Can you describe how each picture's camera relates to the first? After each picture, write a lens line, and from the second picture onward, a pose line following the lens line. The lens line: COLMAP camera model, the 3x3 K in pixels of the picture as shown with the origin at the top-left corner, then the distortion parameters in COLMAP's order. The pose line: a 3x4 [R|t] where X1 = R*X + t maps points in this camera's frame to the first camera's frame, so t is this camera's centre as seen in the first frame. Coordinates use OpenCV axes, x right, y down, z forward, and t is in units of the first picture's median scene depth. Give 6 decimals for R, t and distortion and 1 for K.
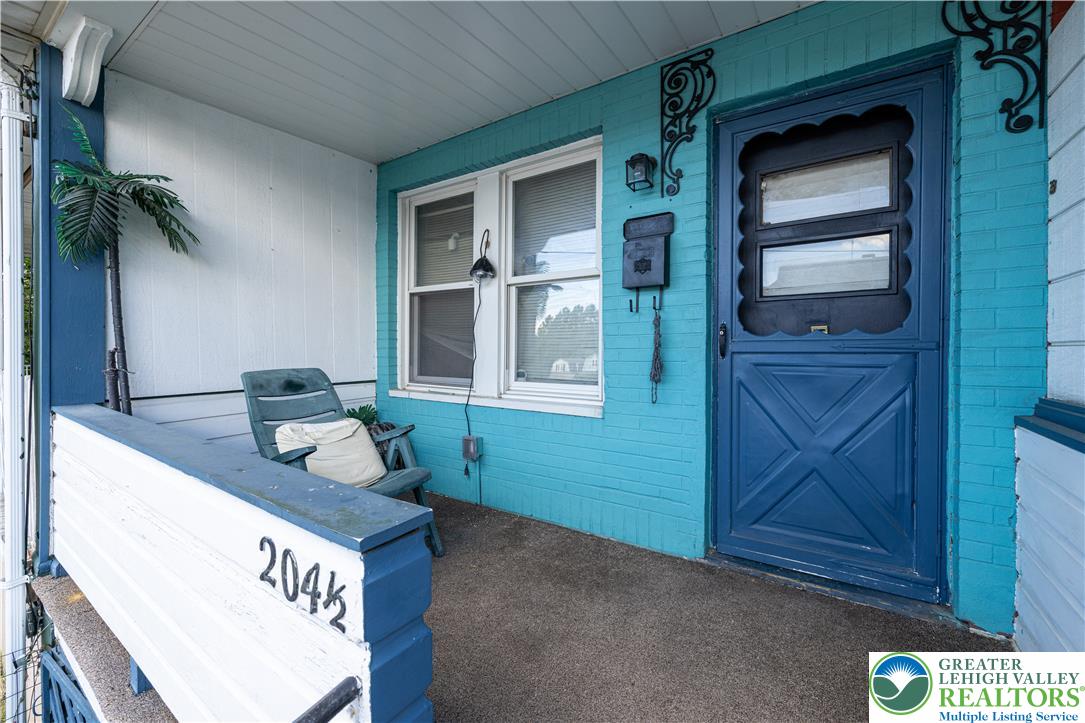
lens RADIAL K [[452.7, 0, 543.4], [0, 452.7, 355.3], [0, 0, 1]] dist [-0.000406, 0.000483]
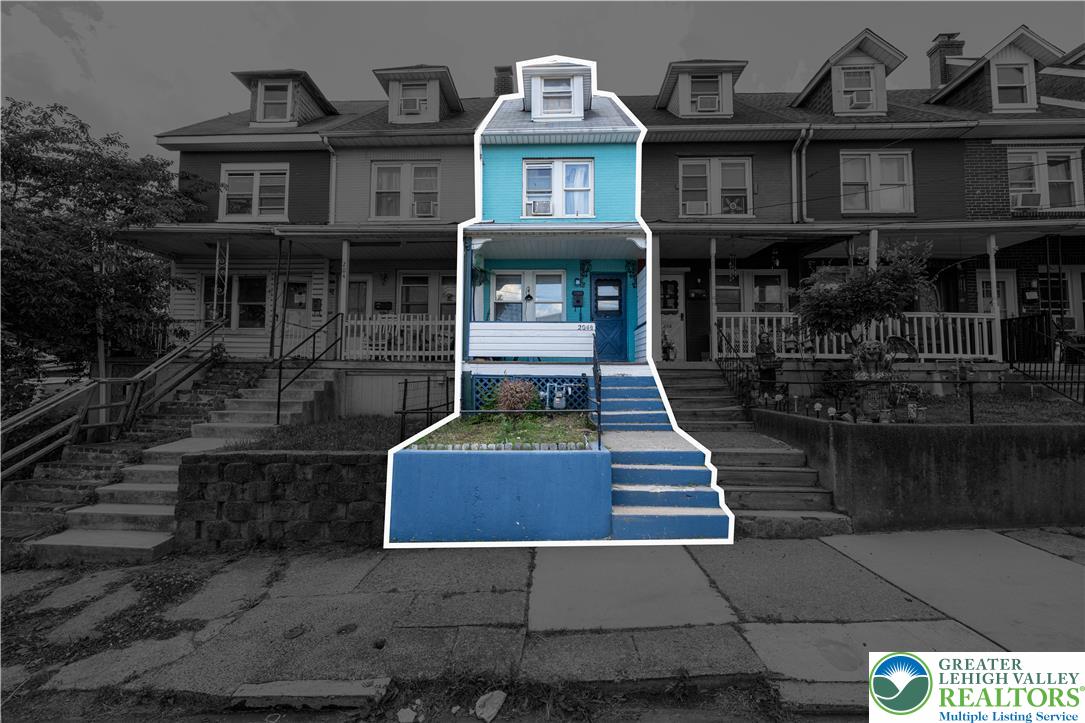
lens RADIAL K [[452.7, 0, 541.9], [0, 452.7, 359.9], [0, 0, 1]] dist [-0.000406, 0.000483]
pose [[0.835178, 0.032535, 0.549017, -2.789994], [0.001517, 0.998109, -0.061456, 0.732630], [-0.549978, 0.052160, 0.833549, -2.820394]]
